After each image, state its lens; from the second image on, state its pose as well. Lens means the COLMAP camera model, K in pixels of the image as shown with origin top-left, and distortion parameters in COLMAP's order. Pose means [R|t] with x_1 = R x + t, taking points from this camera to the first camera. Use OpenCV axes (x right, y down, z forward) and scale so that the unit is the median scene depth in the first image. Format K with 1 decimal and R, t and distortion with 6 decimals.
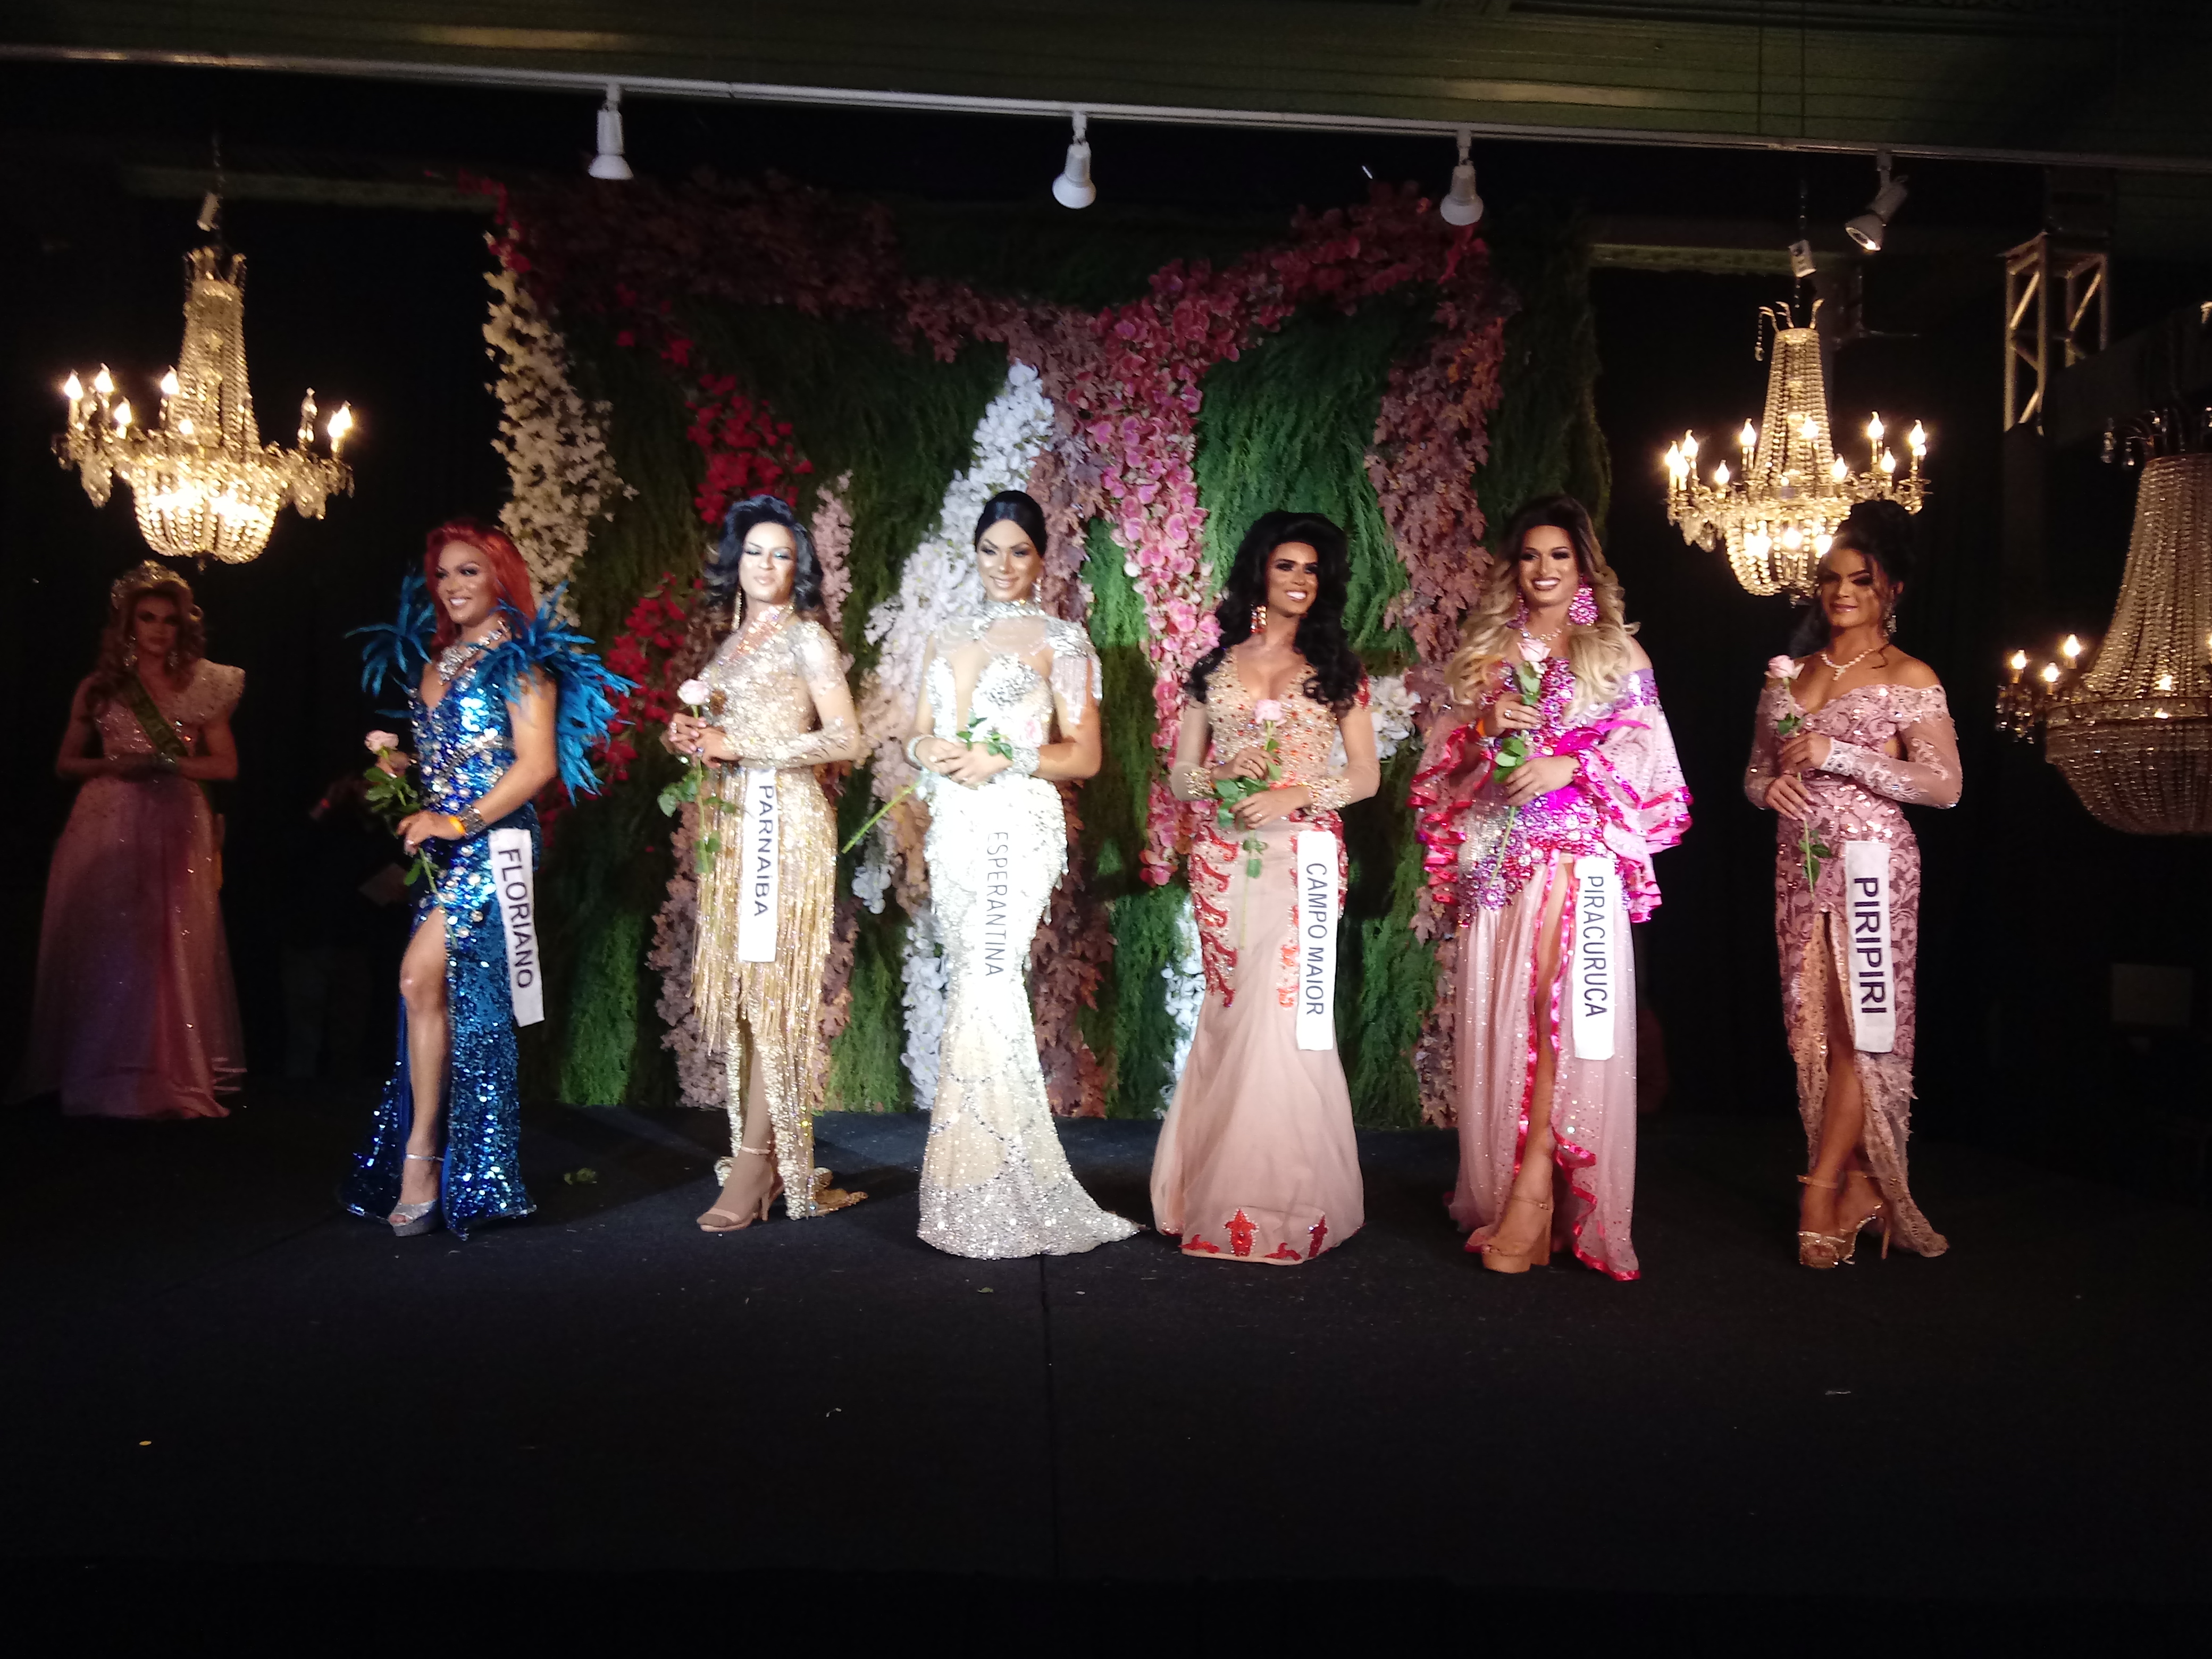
lens RADIAL K [[1759.8, 0, 1126.7], [0, 1759.8, 807.4], [0, 0, 1]] dist [0.042362, -0.033284]
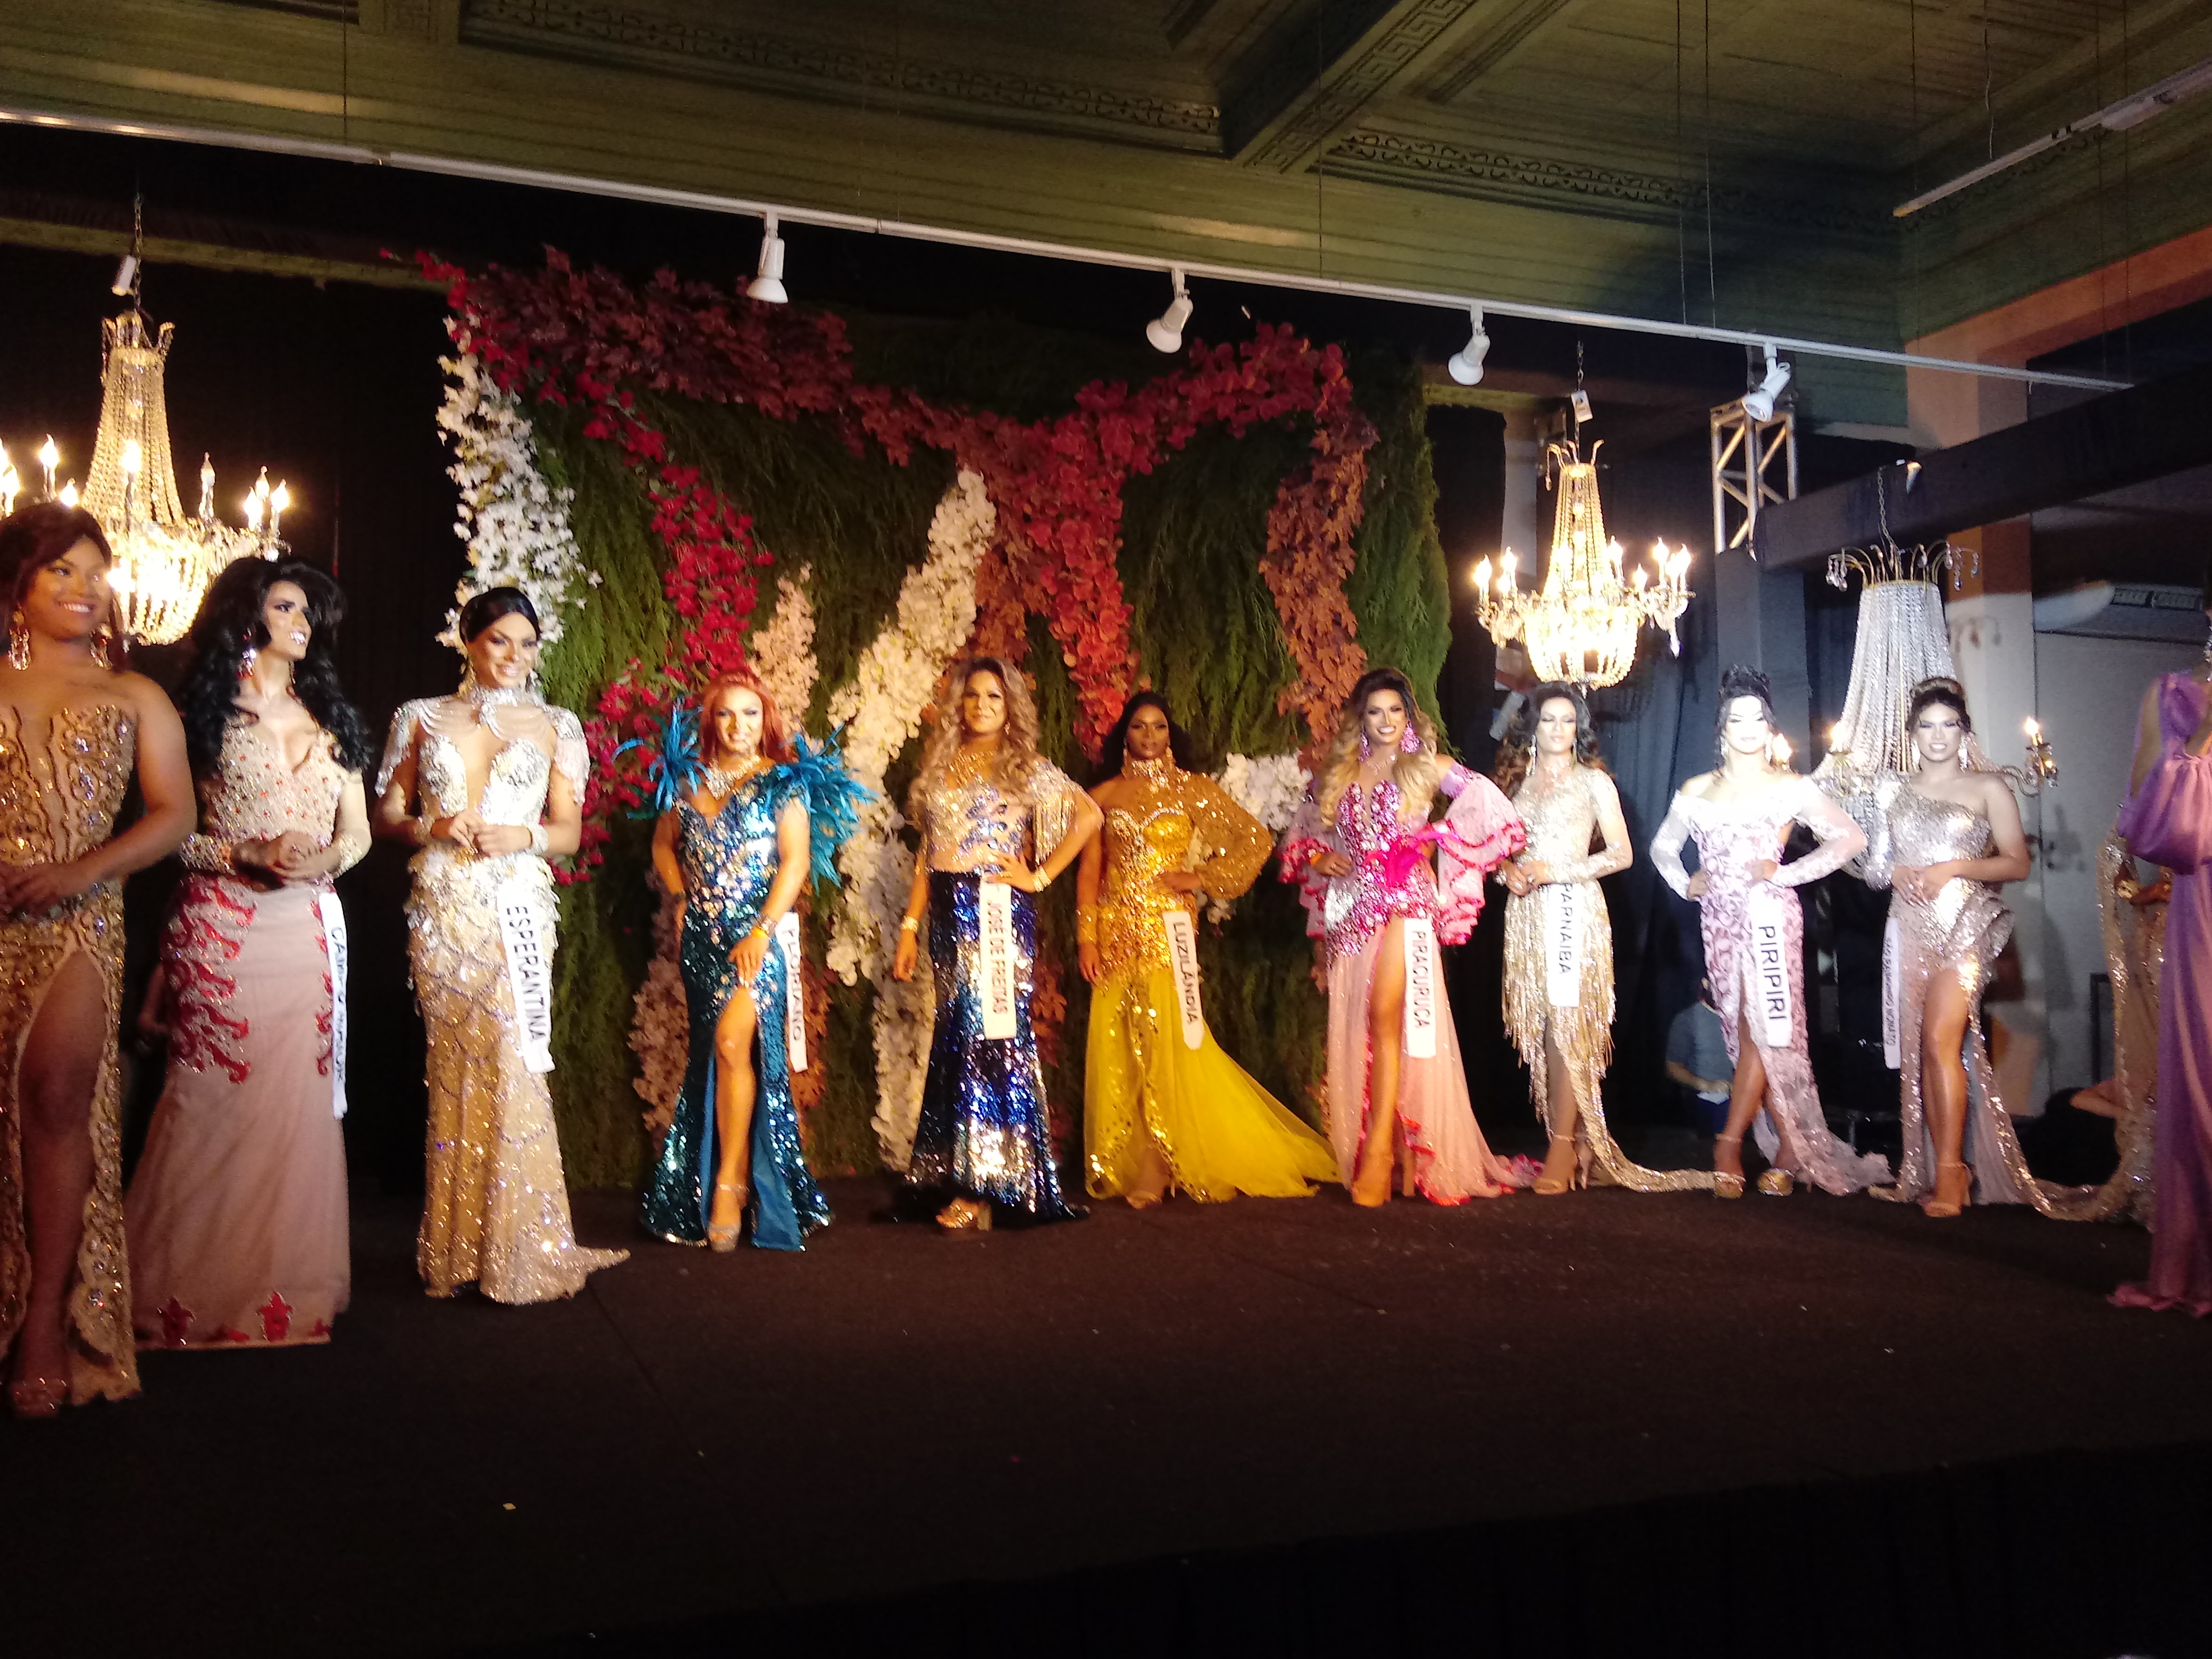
lens RADIAL K [[1759.8, 0, 1061.7], [0, 1759.8, 858.7], [0, 0, 1]] dist [0.042362, -0.033284]
pose [[0.959794, -0.021908, 0.279848, -0.311202], [0.026179, 0.999591, -0.011535, 0.000627], [-0.279481, 0.018398, 0.959975, -0.047007]]
